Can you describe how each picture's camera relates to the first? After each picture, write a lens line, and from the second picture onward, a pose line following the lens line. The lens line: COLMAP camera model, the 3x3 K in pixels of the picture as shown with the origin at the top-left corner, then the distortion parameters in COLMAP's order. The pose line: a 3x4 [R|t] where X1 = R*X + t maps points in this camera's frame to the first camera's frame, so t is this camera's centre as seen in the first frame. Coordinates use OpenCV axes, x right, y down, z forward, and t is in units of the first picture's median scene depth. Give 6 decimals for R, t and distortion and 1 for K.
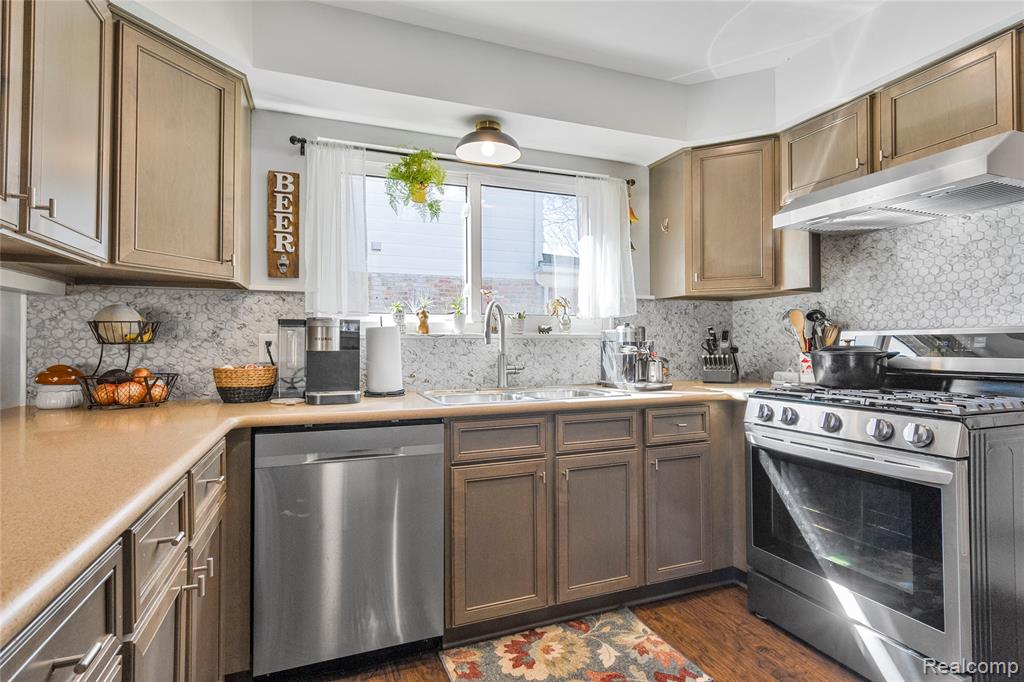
lens RADIAL K [[502.3, 0, 514.8], [0, 502.3, 337.4], [0, 0, 1]] dist [0.003070, 0.000248]
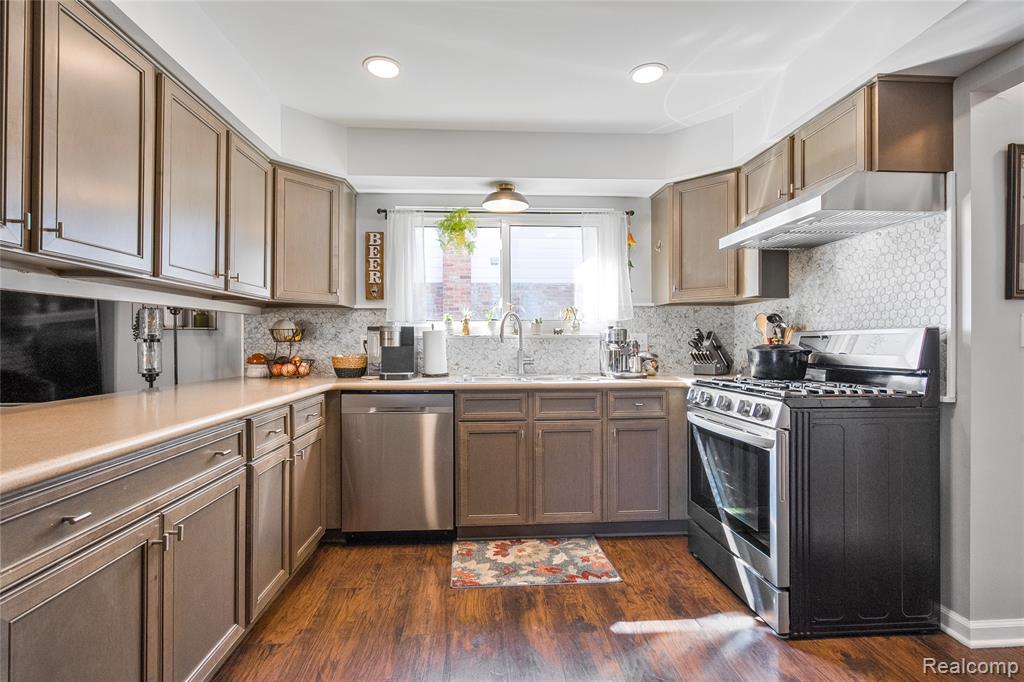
lens RADIAL K [[466.5, 0, 505.6], [0, 466.5, 342.1], [0, 0, 1]] dist [-0.001492, 0.000162]
pose [[0.951932, 0.001829, -0.306304, 0.382941], [0.002395, 0.999907, 0.013414, -0.005156], [0.306300, -0.013502, 0.951839, -0.266221]]
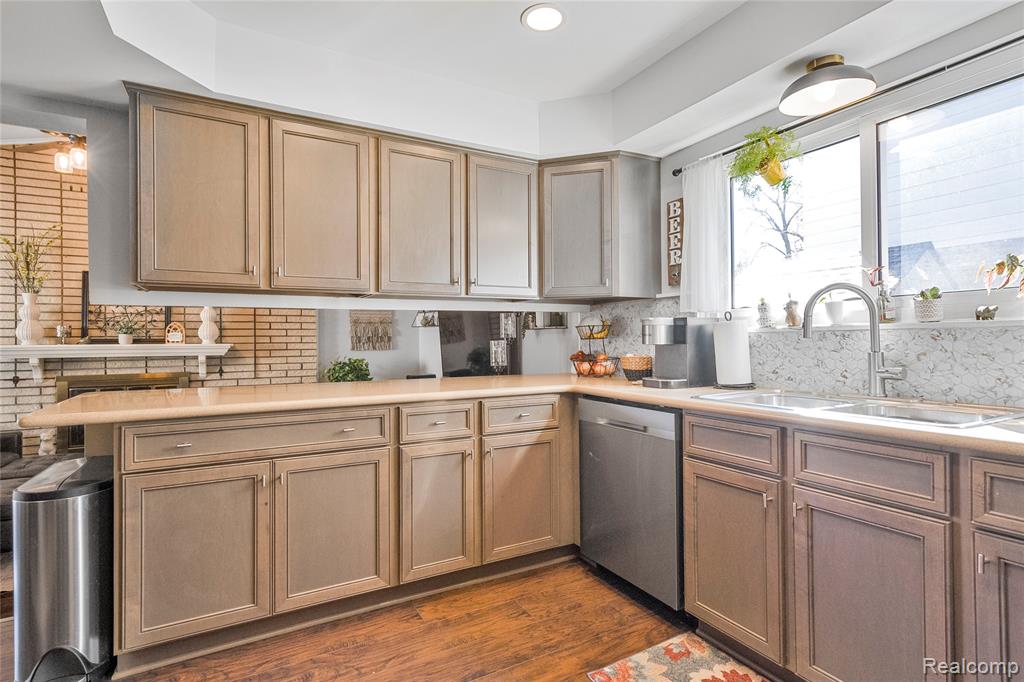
lens RADIAL K [[502.3, 0, 515.1], [0, 502.3, 339.3], [0, 0, 1]] dist [0.003070, 0.000248]
pose [[0.140271, -0.001986, -0.990111, 0.734858], [0.019209, 0.999815, 0.000716, 0.006353], [0.989927, -0.019120, 0.140283, 0.439247]]
